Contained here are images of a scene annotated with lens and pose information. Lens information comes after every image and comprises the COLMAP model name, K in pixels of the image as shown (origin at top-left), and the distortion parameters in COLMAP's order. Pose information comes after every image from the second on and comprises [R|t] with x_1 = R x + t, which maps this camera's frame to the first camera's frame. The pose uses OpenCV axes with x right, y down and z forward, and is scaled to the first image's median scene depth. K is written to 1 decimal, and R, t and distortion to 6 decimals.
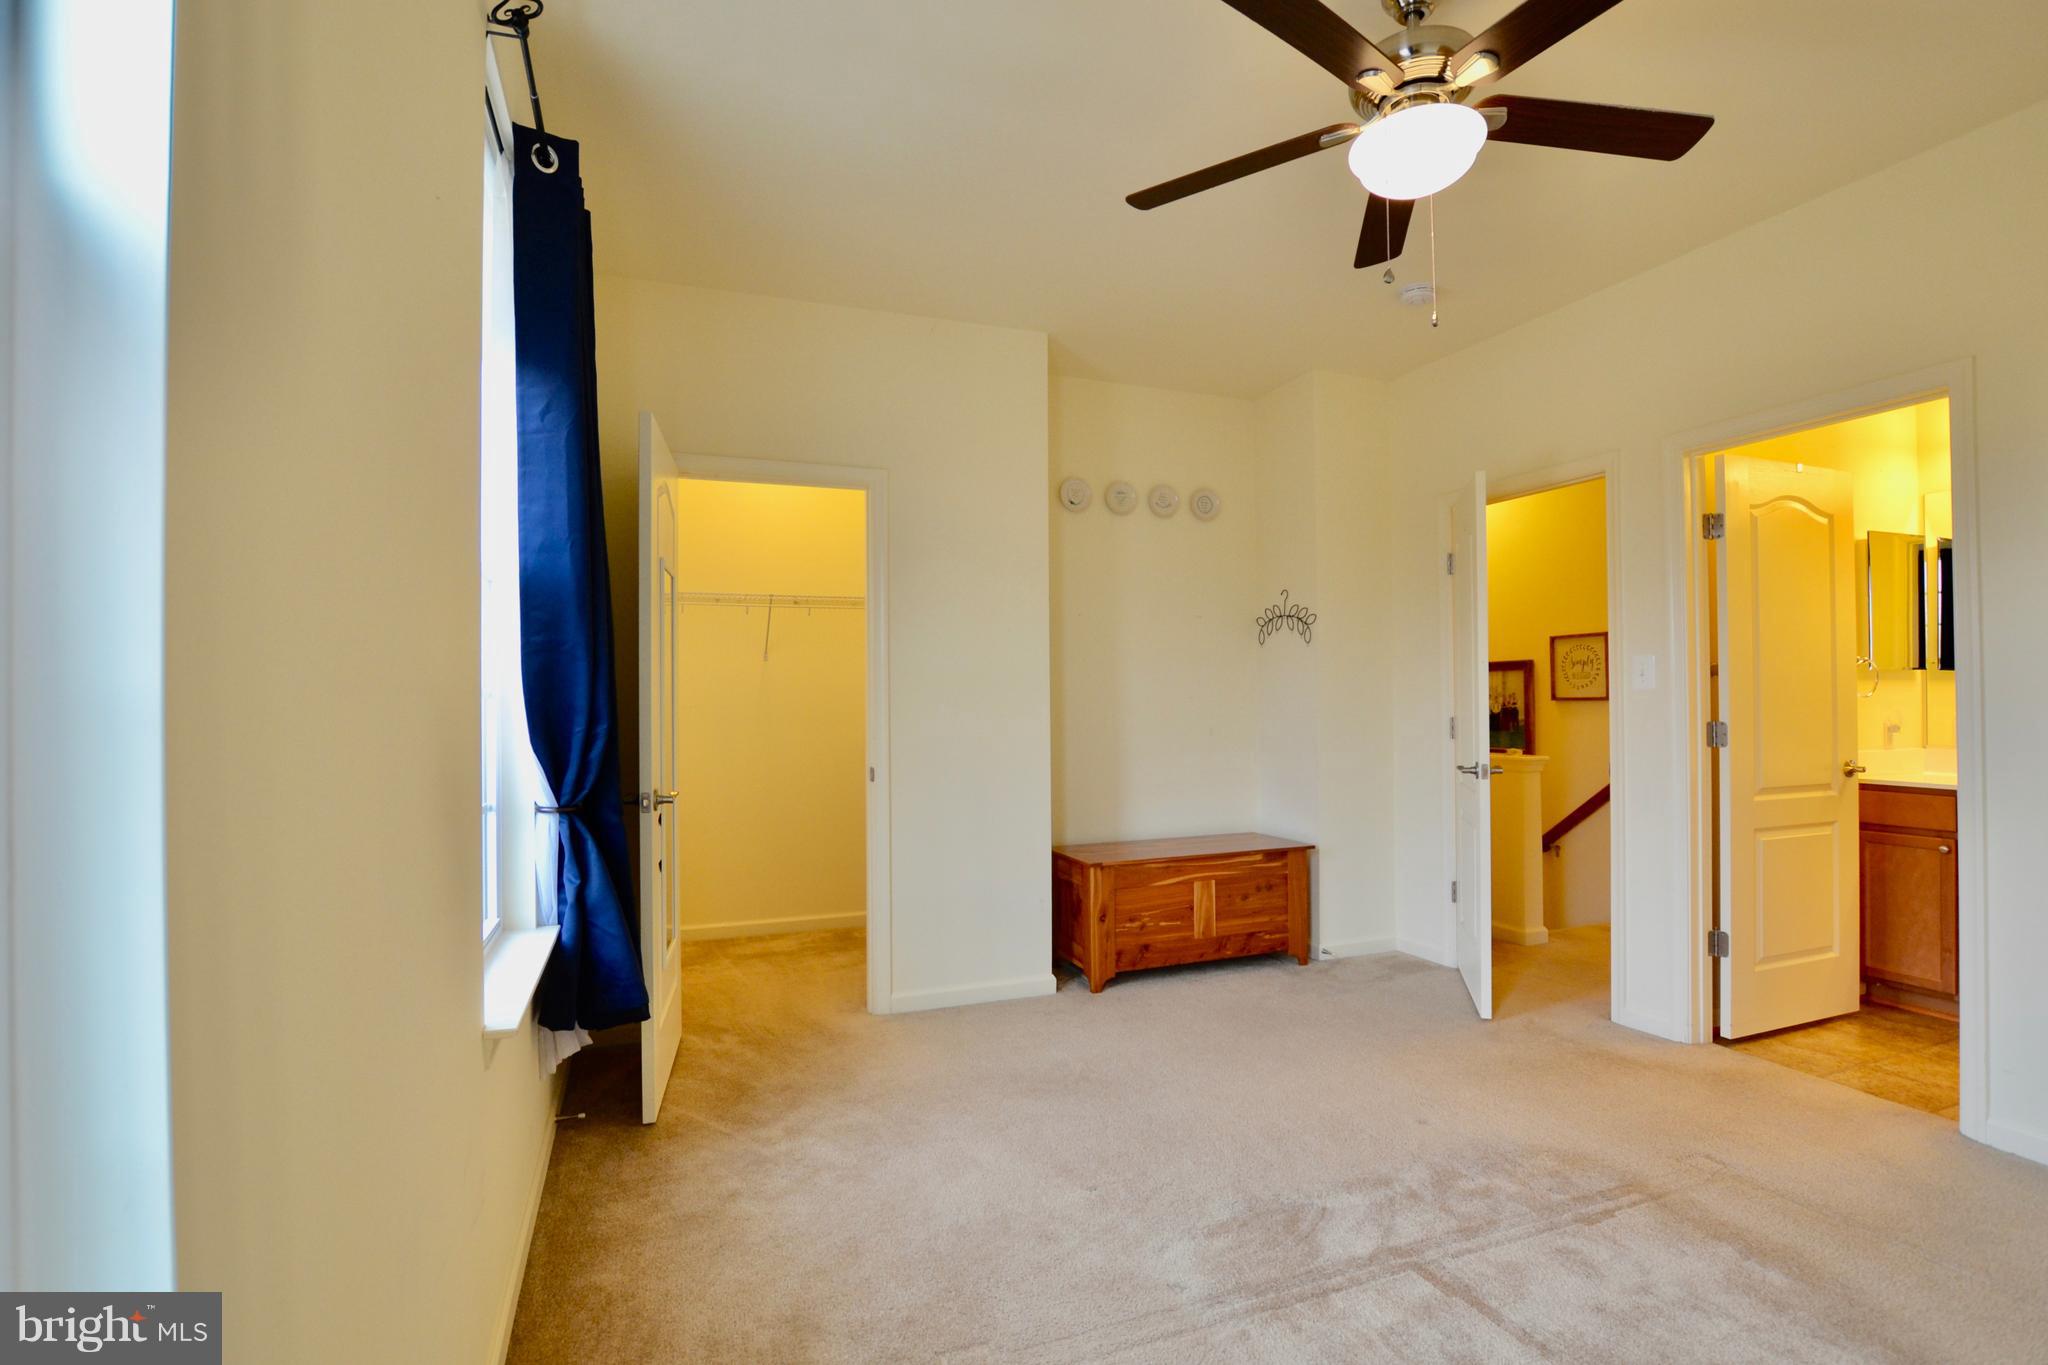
lens RADIAL K [[975.1, 0, 1017.1], [0, 975.1, 688.6], [0, 0, 1]] dist [-0.023079, -0.000315]
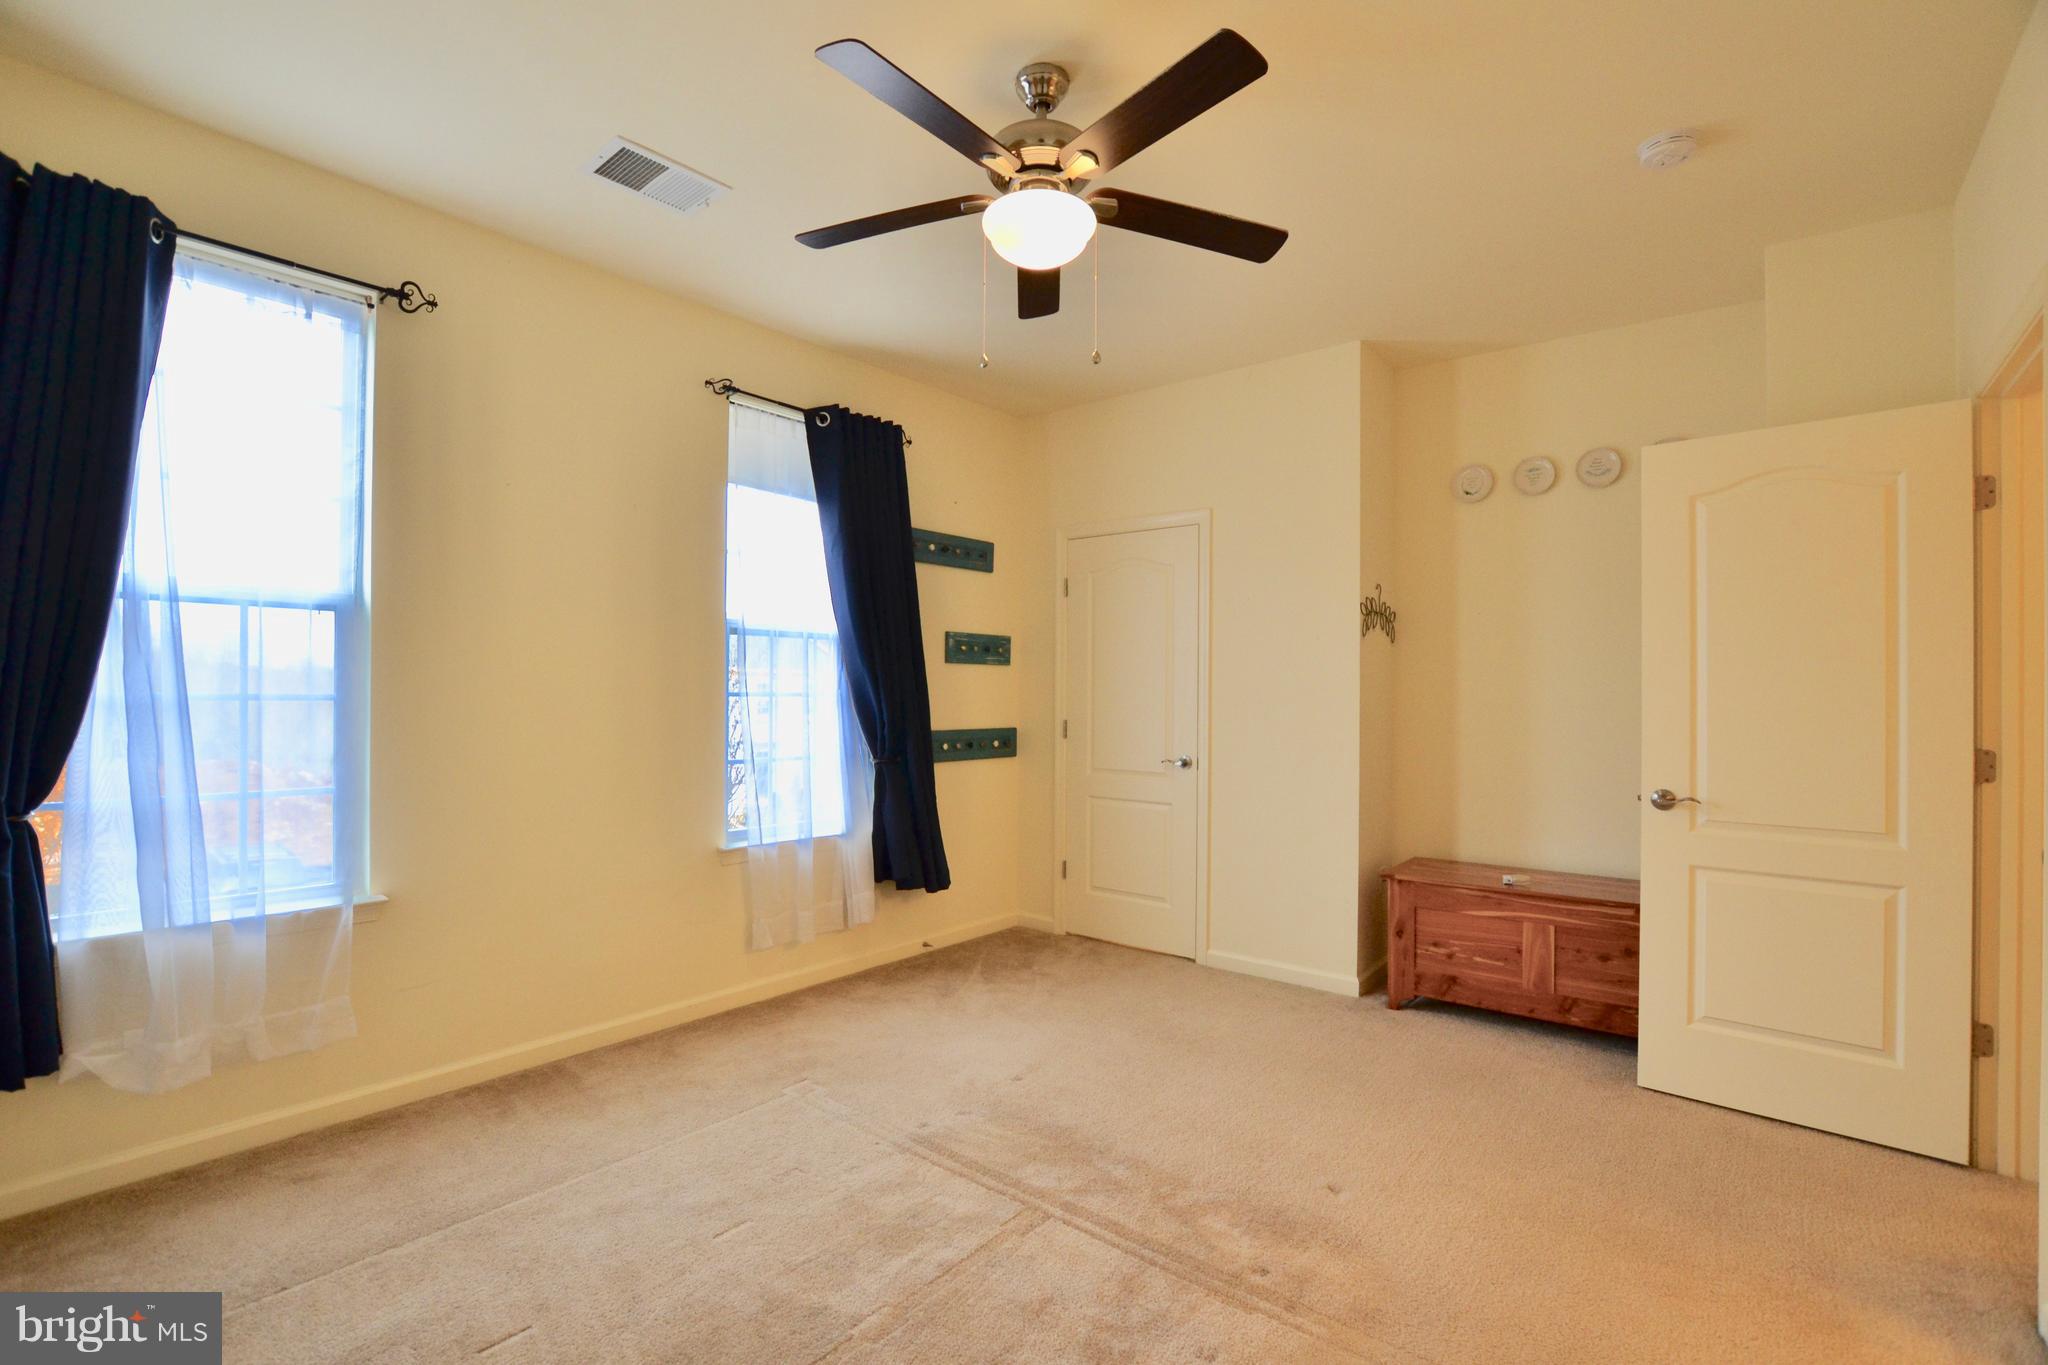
lens RADIAL K [[915.5, 0, 1020.4], [0, 915.5, 689.5], [0, 0, 1]] dist [-0.024740, 0.004071]
pose [[0.499135, 0.005929, -0.866504, 0.971527], [-0.000708, 0.999979, 0.006434, -0.015214], [0.866524, -0.002598, 0.499129, 0.327935]]
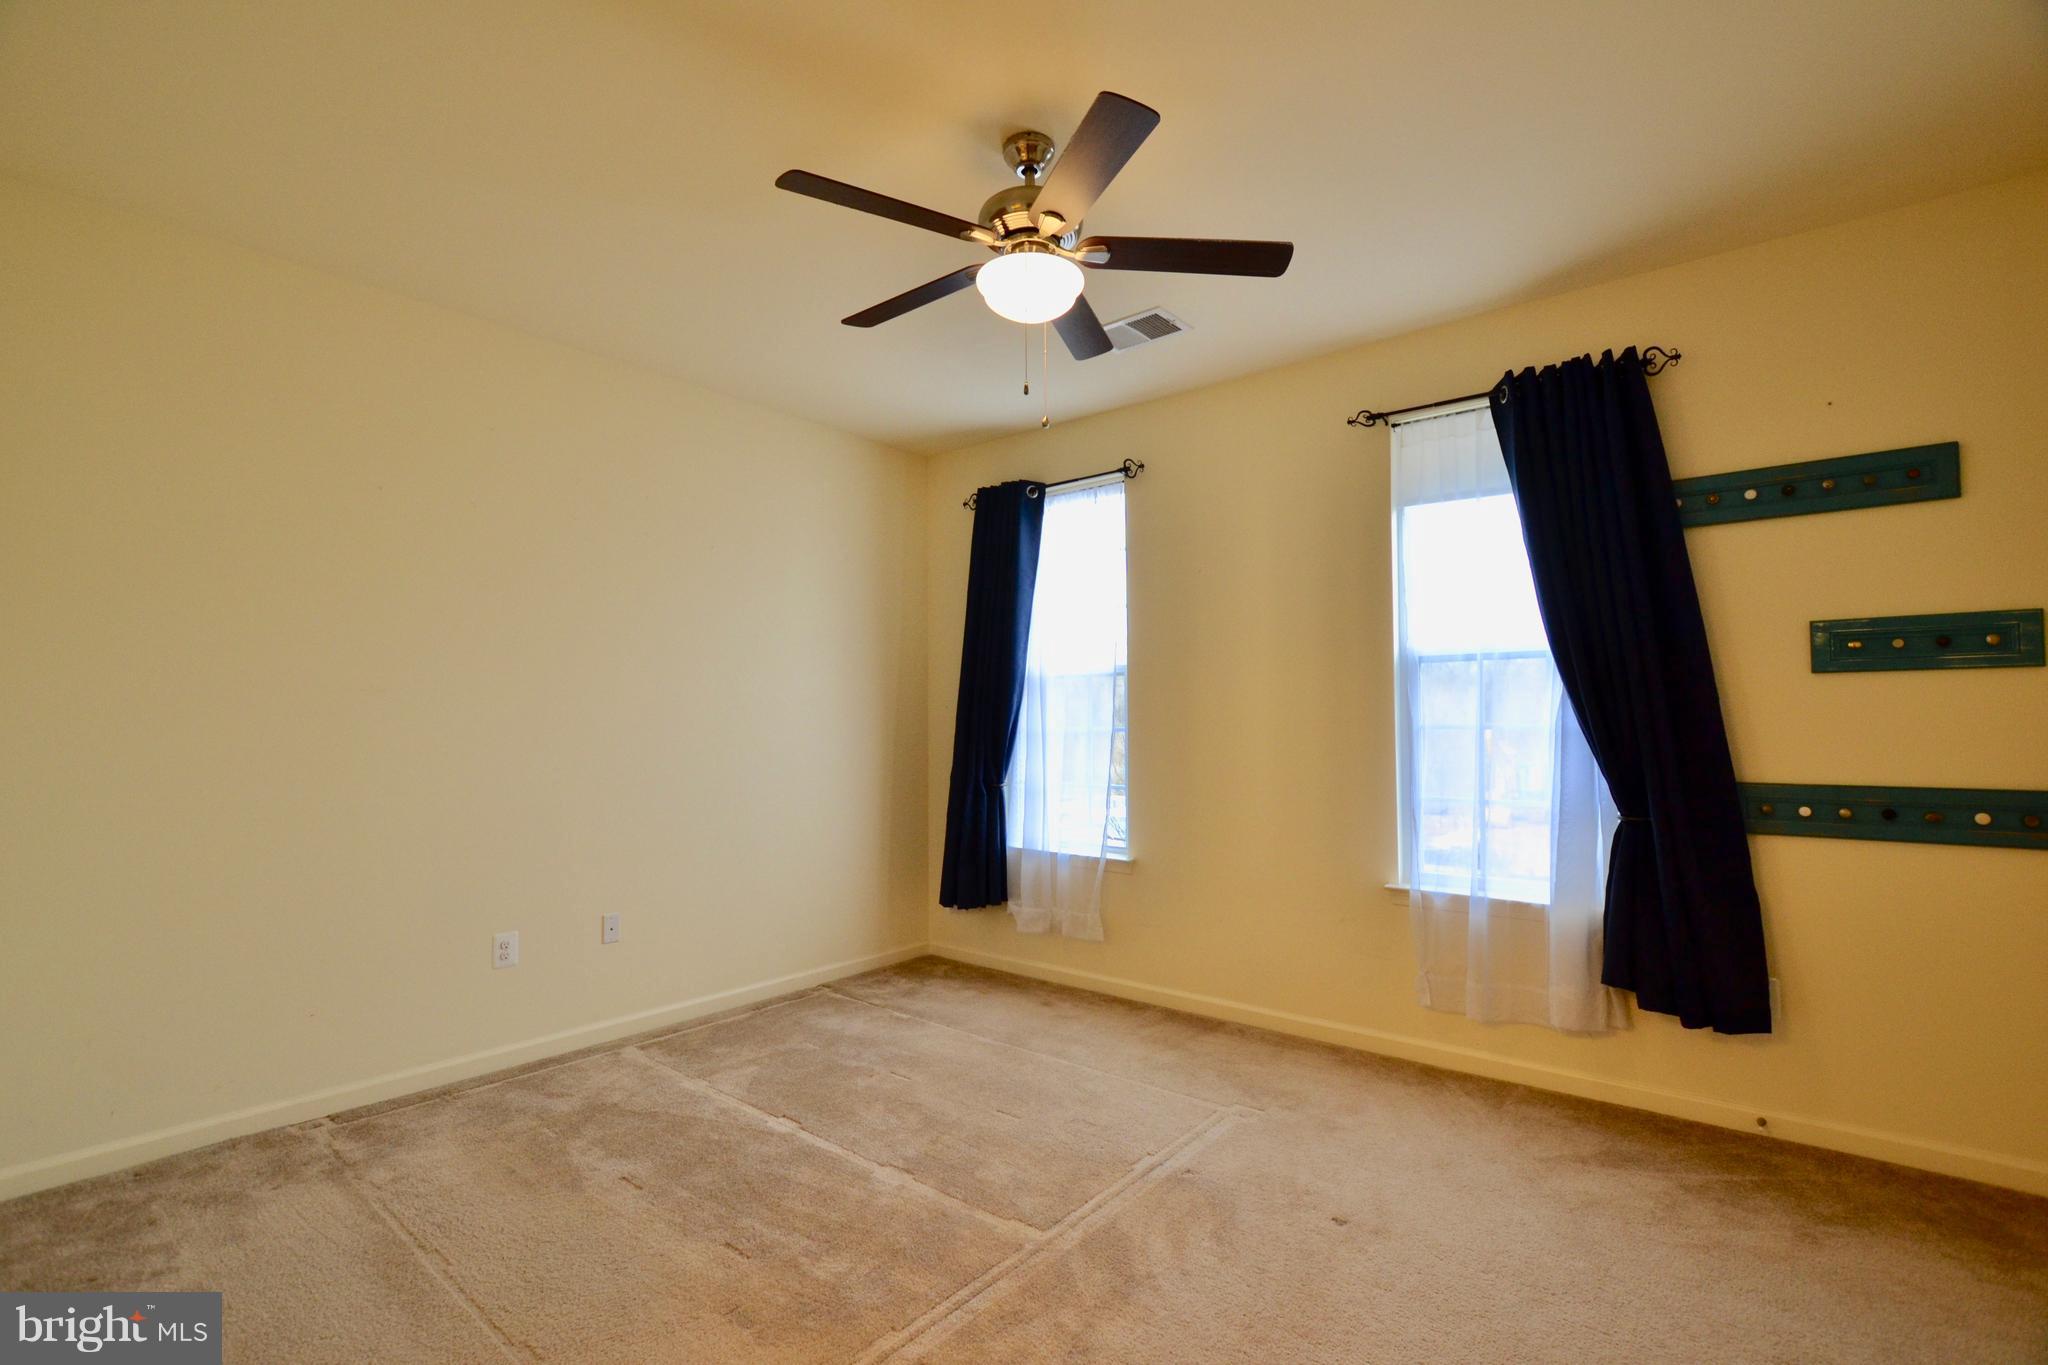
lens RADIAL K [[903.0, 0, 1027.4], [0, 903.0, 690.1], [0, 0, 1]] dist [-0.021163, 0.000712]
pose [[-0.856046, -0.019891, -0.516516, 0.714378], [0.006030, 0.998807, -0.048458, 0.007588], [0.516864, -0.044597, -0.854905, 1.398498]]
